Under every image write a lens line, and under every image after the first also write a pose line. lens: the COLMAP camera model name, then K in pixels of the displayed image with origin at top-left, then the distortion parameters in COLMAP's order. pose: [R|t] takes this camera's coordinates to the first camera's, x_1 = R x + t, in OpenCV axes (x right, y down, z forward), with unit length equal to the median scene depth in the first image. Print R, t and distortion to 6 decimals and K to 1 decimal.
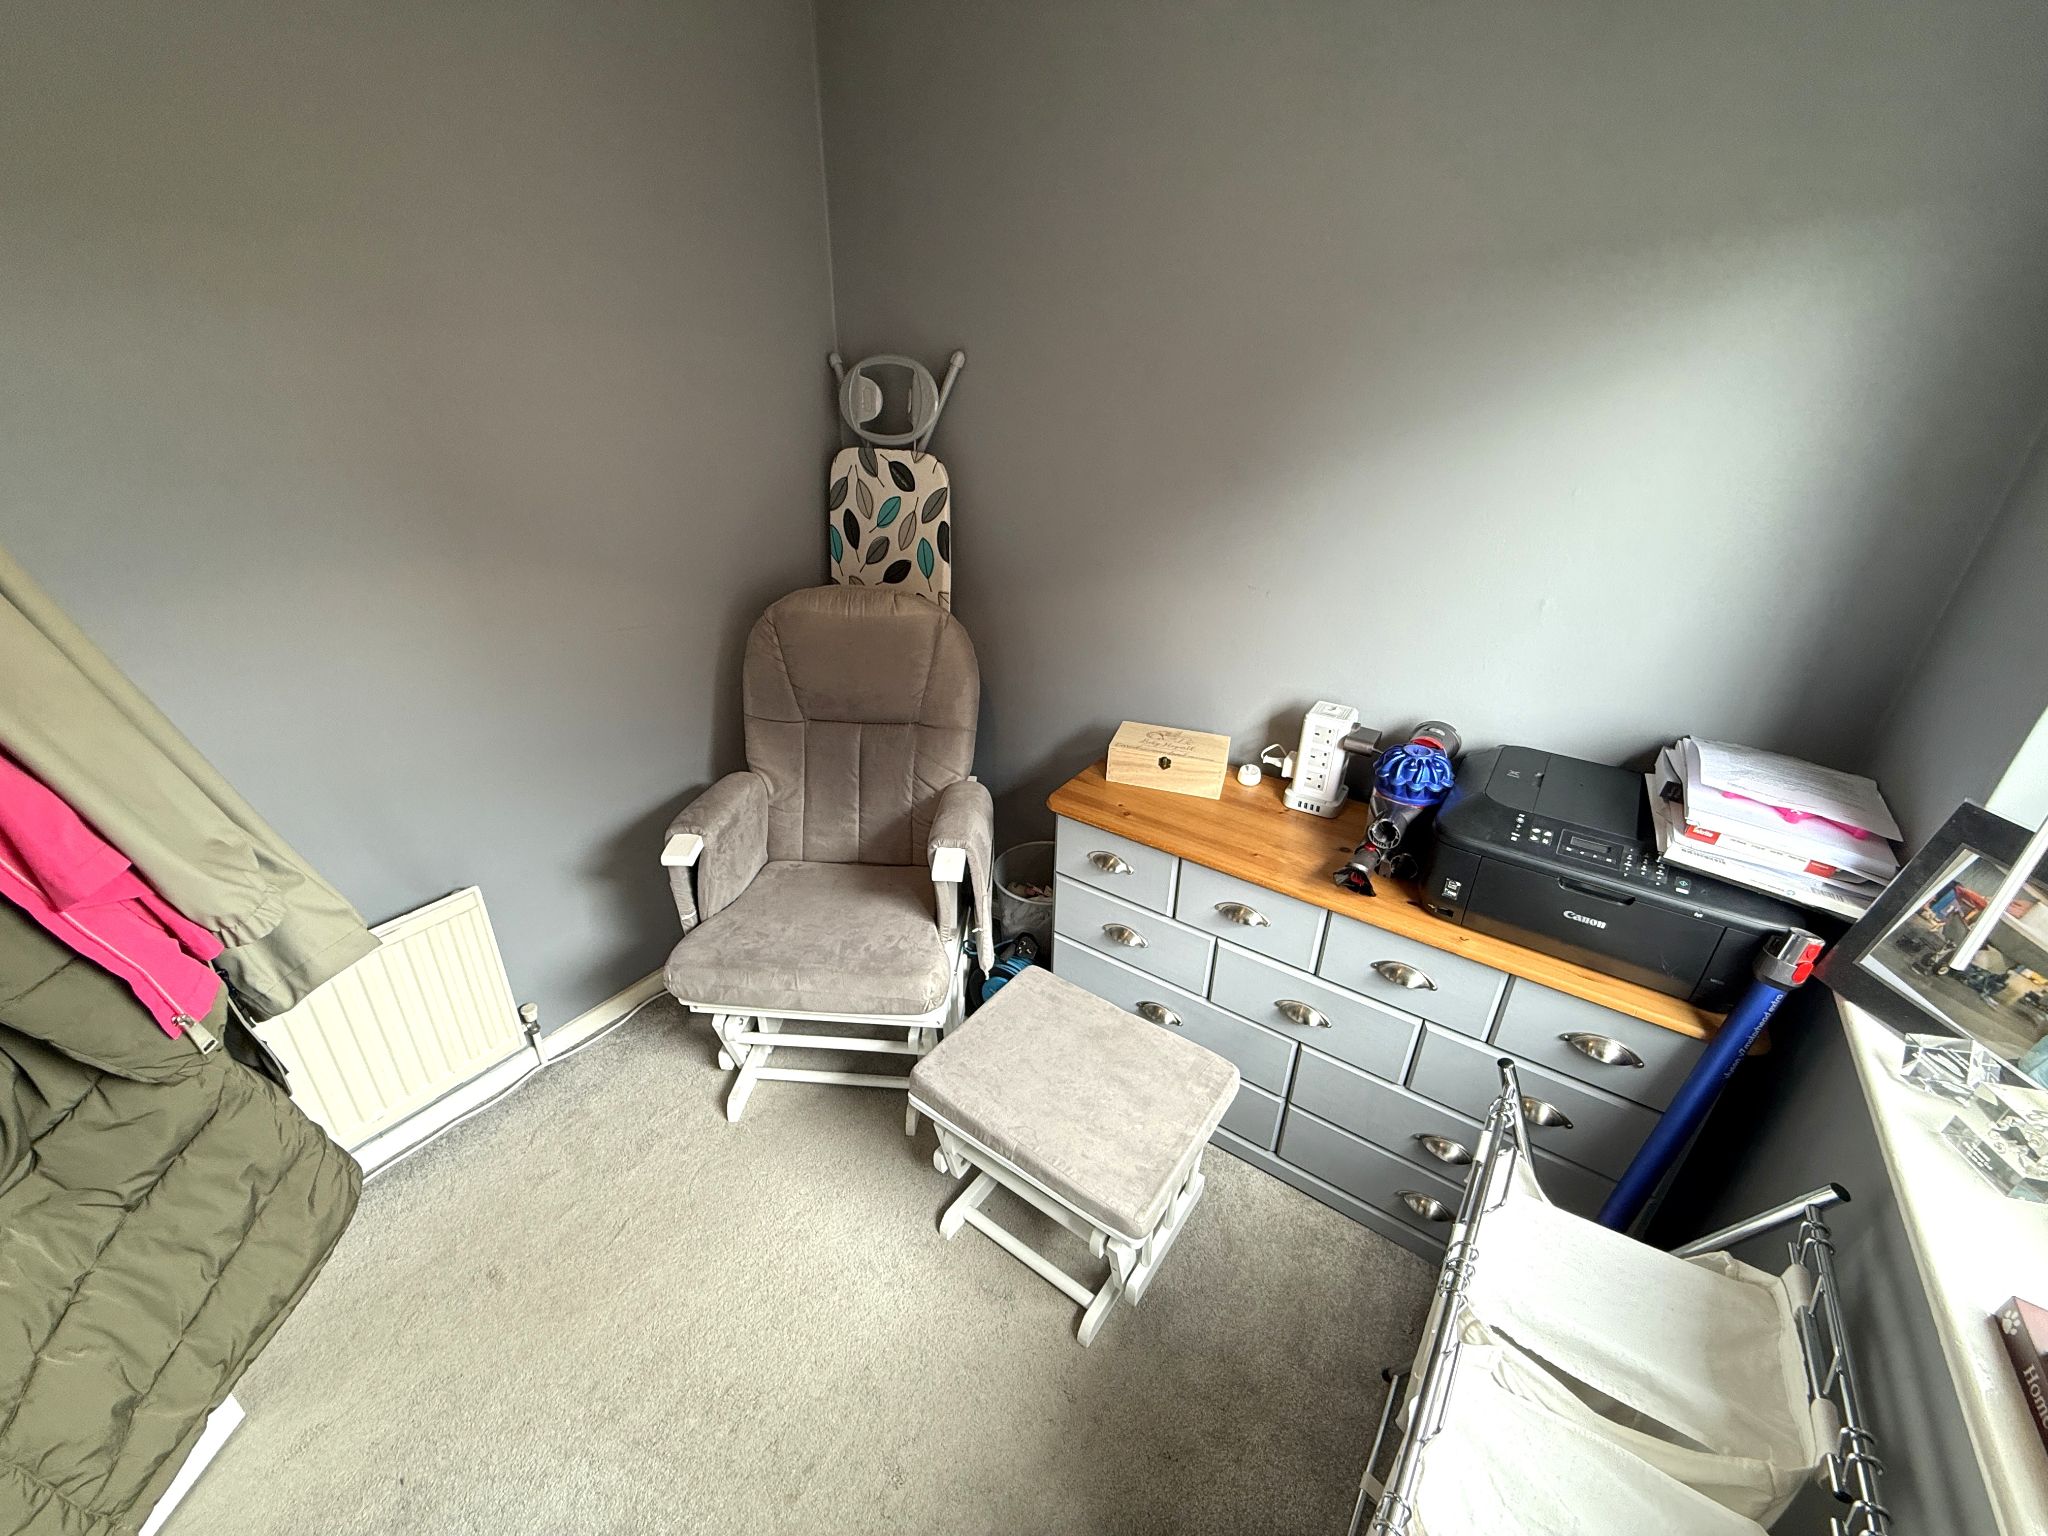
lens RADIAL K [[818.5, 0, 1019.1], [0, 818.5, 761.2], [0, 0, 1]] dist [0.000834, 0.000607]
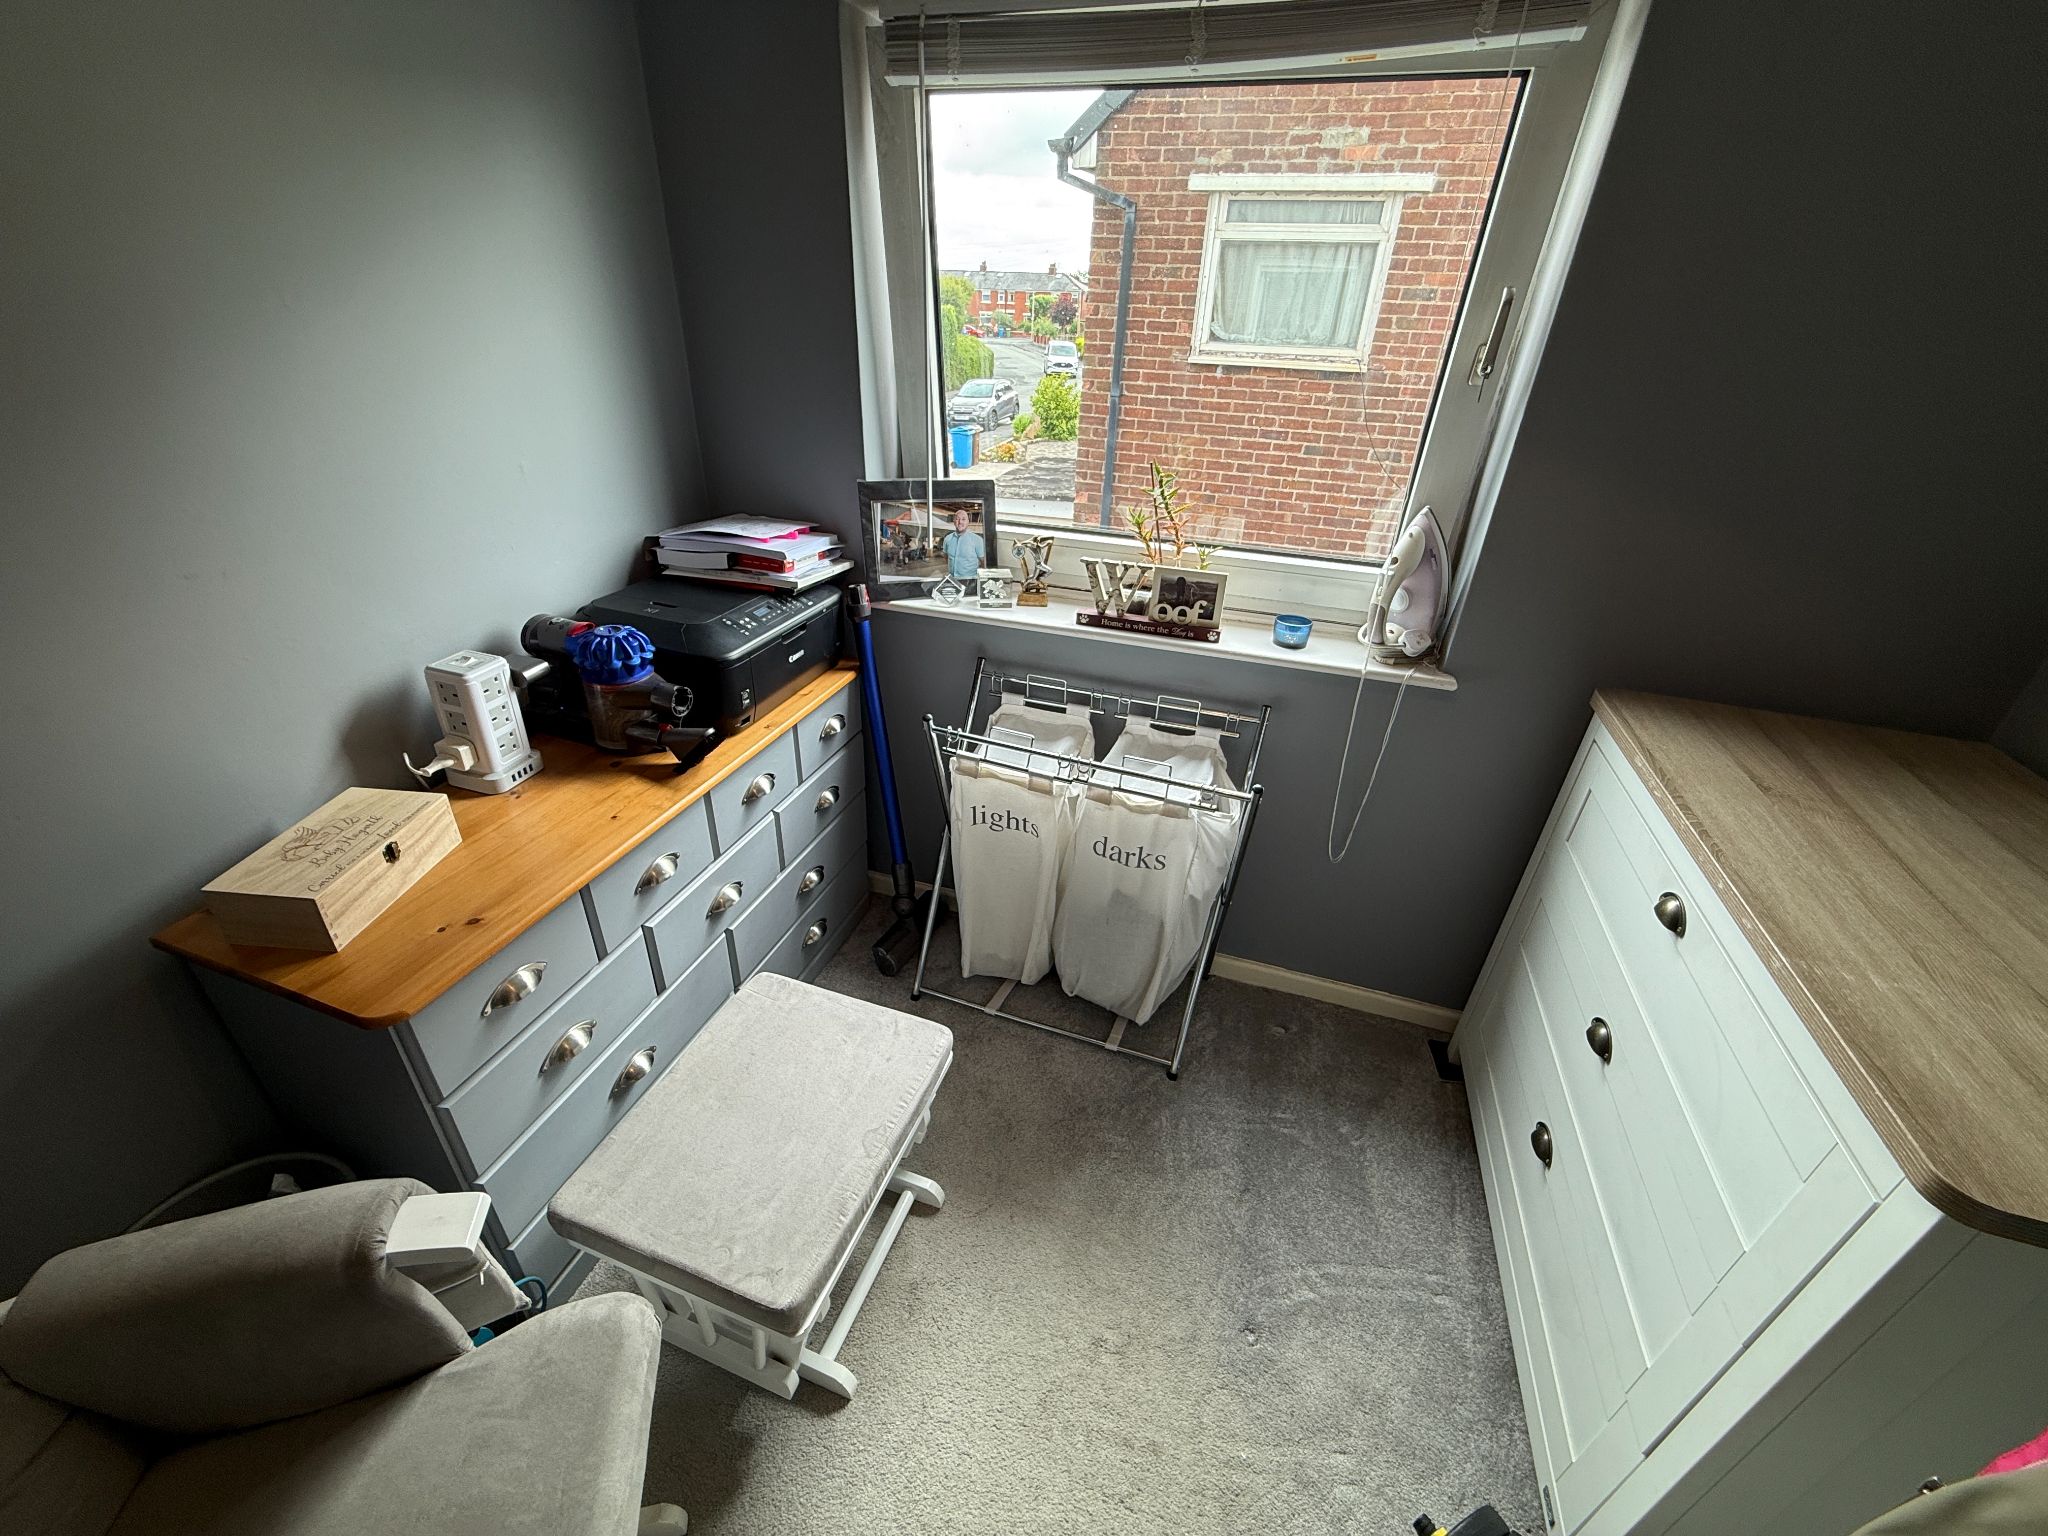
lens RADIAL K [[818.5, 0, 1012.8], [0, 818.5, 768.1], [0, 0, 1]] dist [0.000834, 0.000607]
pose [[-0.281473, -0.495153, 0.821947, -0.647354], [0.385195, 0.726229, 0.569400, -0.319320], [-0.878862, 0.476880, -0.013683, 0.801202]]
